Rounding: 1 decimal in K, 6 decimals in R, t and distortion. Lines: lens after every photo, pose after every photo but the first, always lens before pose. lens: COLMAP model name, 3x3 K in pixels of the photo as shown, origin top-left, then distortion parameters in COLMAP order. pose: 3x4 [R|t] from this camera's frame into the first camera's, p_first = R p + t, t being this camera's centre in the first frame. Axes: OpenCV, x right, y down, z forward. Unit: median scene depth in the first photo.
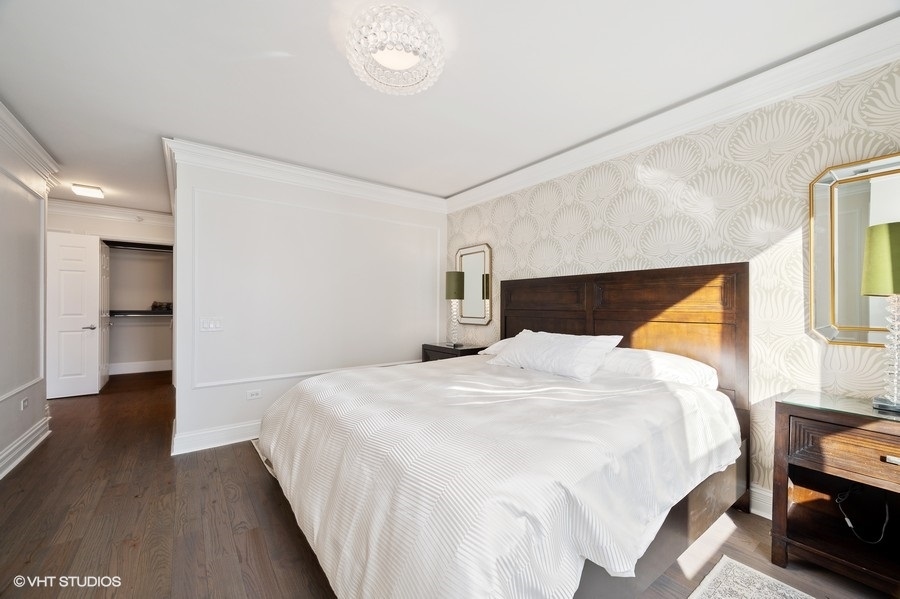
lens RADIAL K [[357.6, 0, 449.4], [0, 357.6, 301.9], [0, 0, 1]] dist [0.000223, -0.000090]
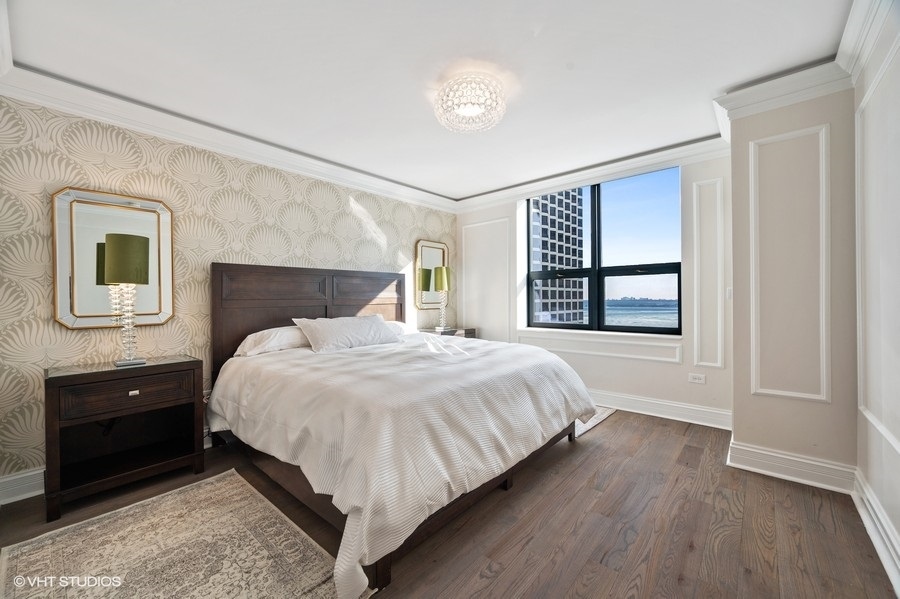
lens RADIAL K [[354.1, 0, 450.0], [0, 354.1, 299.5], [0, 0, 1]] dist [0.000155, -0.000190]
pose [[-0.210837, -0.002822, 0.977517, -0.902873], [0.003723, 0.999986, 0.003690, 0.024484], [-0.977514, 0.004417, -0.210824, 0.854202]]
